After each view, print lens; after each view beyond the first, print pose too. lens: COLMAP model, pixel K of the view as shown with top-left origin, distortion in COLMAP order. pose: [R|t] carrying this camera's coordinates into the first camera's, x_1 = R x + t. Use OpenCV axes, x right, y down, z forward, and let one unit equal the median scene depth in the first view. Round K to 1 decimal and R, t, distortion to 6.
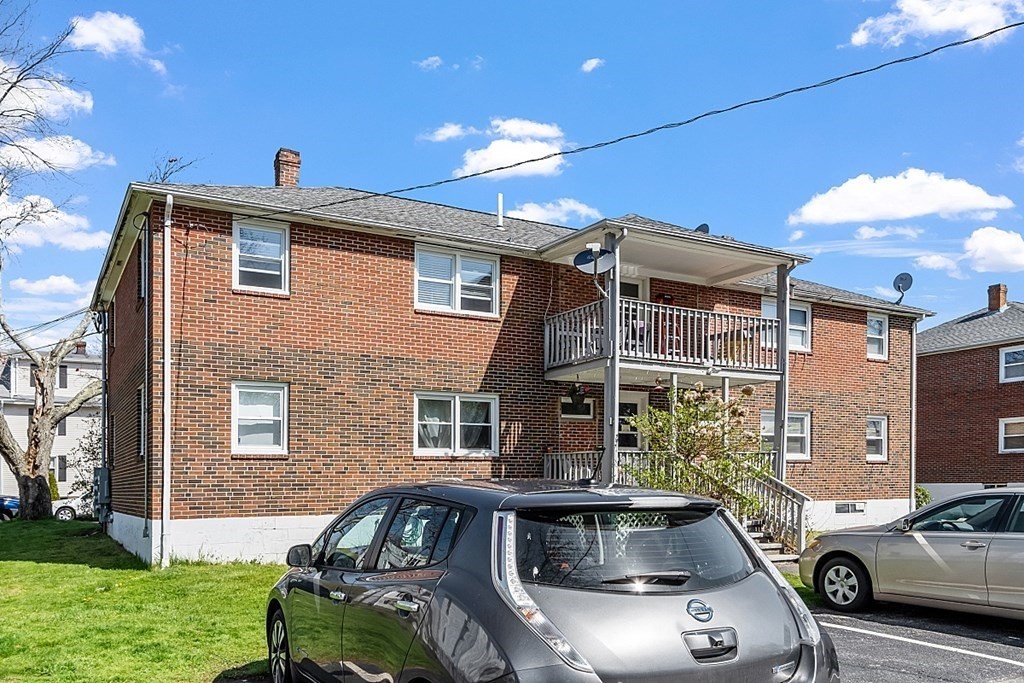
lens RADIAL K [[784.7, 0, 484.4], [0, 784.7, 488.6], [0, 0, 1]] dist [0.012644, -0.026692]
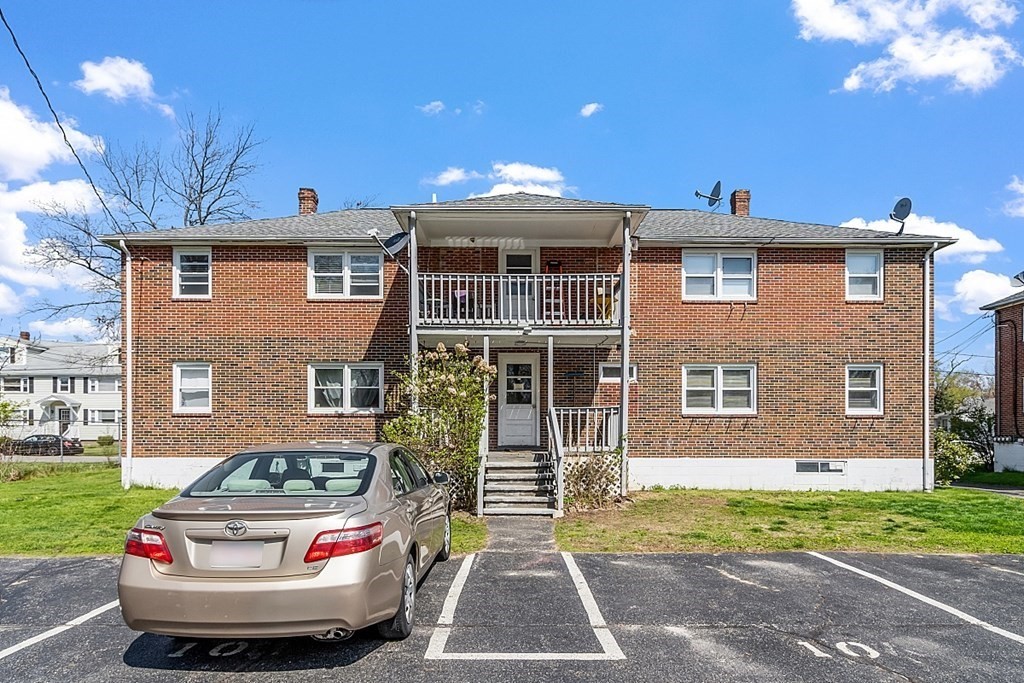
lens RADIAL K [[561.0, 0, 530.8], [0, 561.0, 427.6], [0, 0, 1]] dist [0.006287, -0.000100]
pose [[0.877019, 0.003857, -0.480441, 0.622257], [-0.012758, 0.999802, -0.015262, -0.008640], [0.480287, 0.019514, 0.876894, 0.346273]]
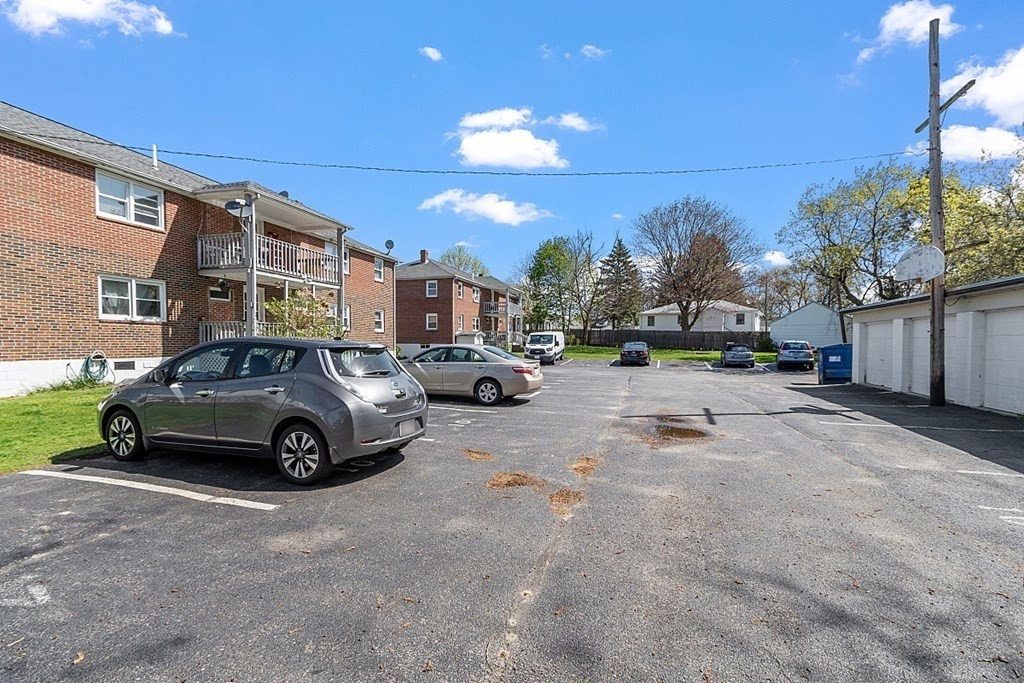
lens RADIAL K [[448.9, 0, 504.9], [0, 448.9, 347.6], [0, 0, 1]] dist [0.000693, -0.000399]
pose [[0.720566, 0.004406, 0.693372, -0.110255], [-0.005979, 0.999982, -0.000141, 0.005150], [-0.693360, -0.004044, 0.720580, -0.088508]]
